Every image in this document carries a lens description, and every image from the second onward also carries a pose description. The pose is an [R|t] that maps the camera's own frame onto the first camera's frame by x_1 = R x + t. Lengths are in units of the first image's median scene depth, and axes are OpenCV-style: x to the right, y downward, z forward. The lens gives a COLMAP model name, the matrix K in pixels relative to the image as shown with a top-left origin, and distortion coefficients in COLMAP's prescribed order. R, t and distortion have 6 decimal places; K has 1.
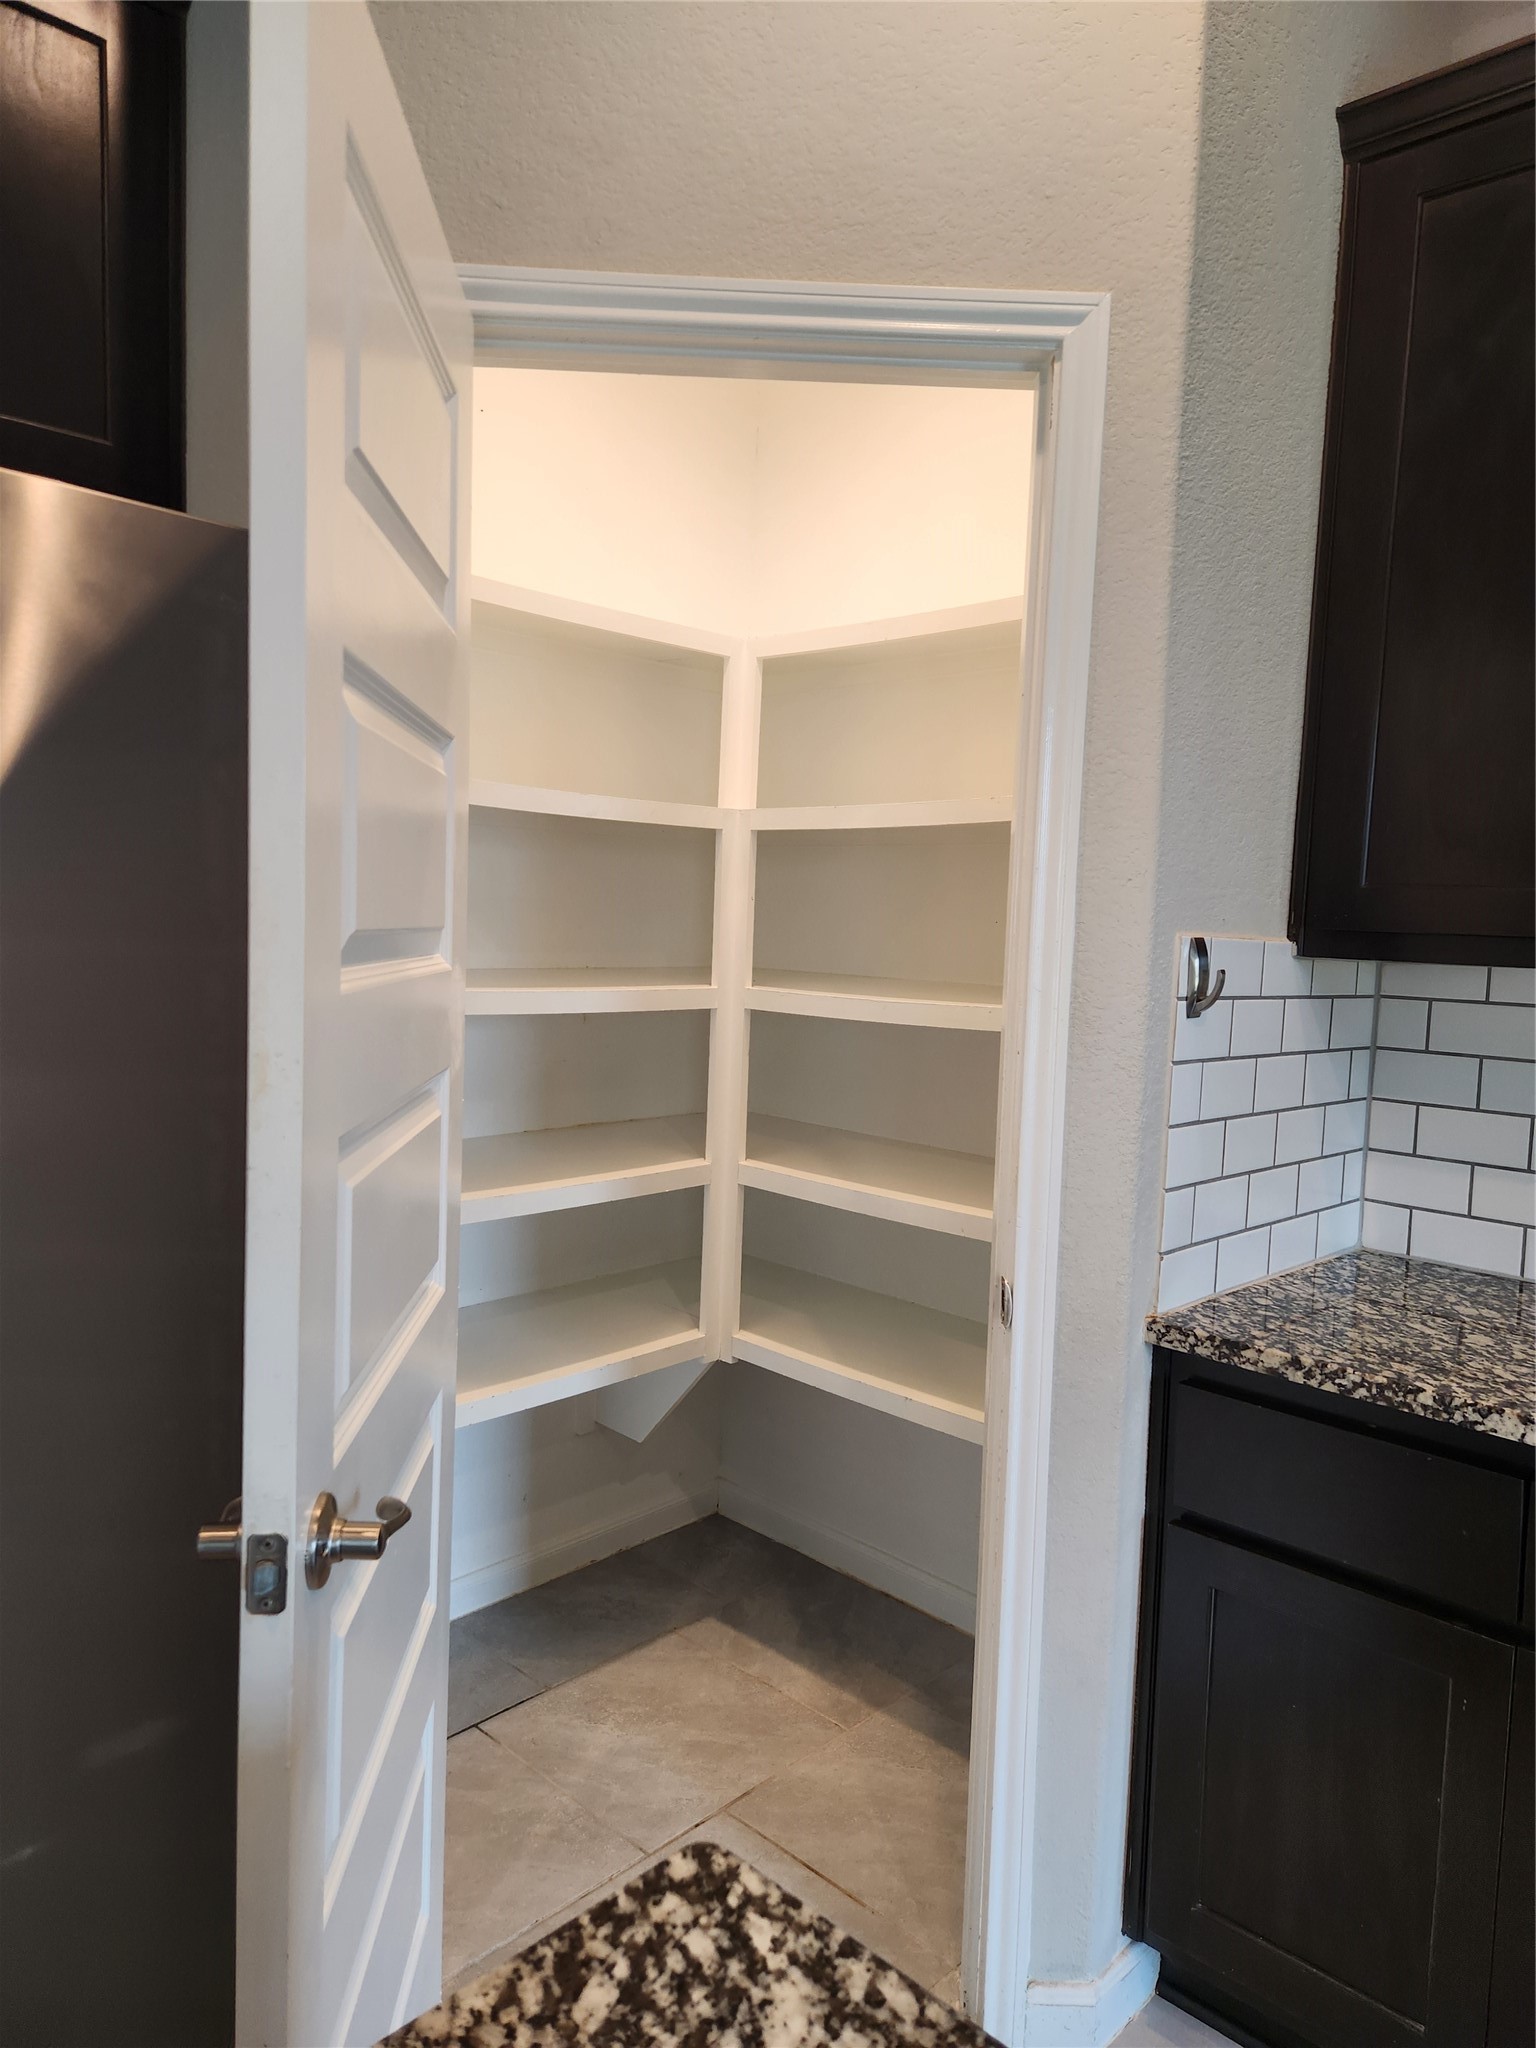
lens RADIAL K [[1376.8, 0, 768.0], [0, 1376.8, 1024.0], [0, 0, 1]] dist [-0.037702, 0.000320]
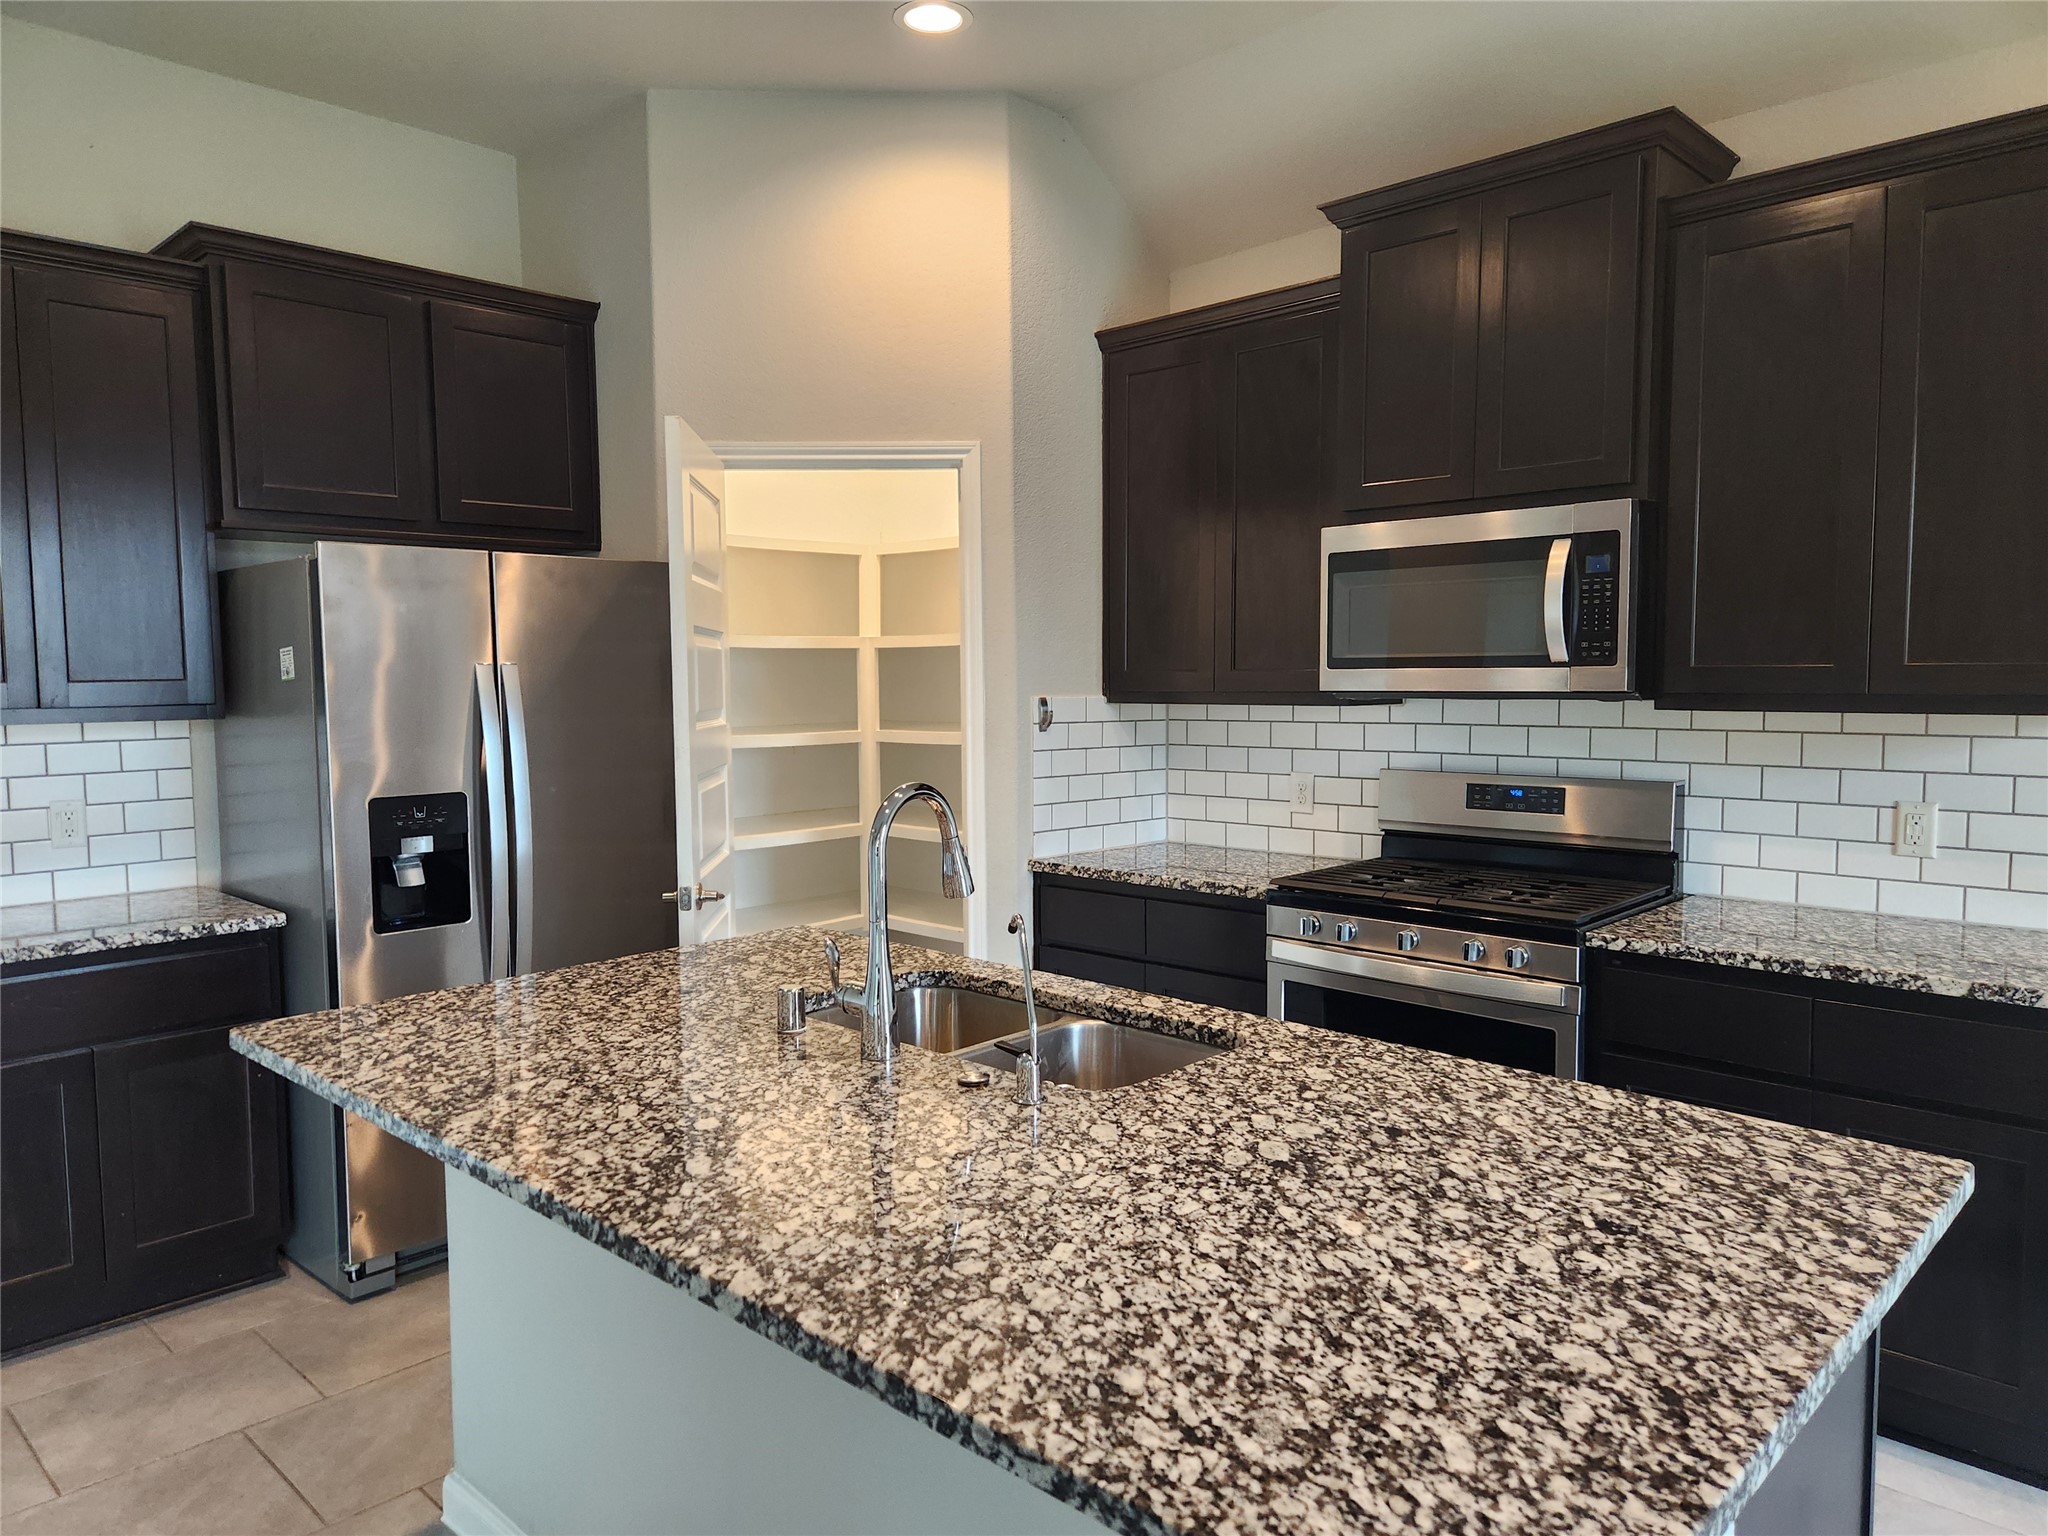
lens RADIAL K [[1376.8, 0, 1024.0], [0, 1376.8, 768.0], [0, 0, 1]] dist [-0.037702, 0.000320]
pose [[0.999005, -0.044437, 0.003699, 0.244093], [0.044470, 0.998968, -0.009267, 0.071352], [-0.003283, 0.009423, 0.999950, -1.238613]]
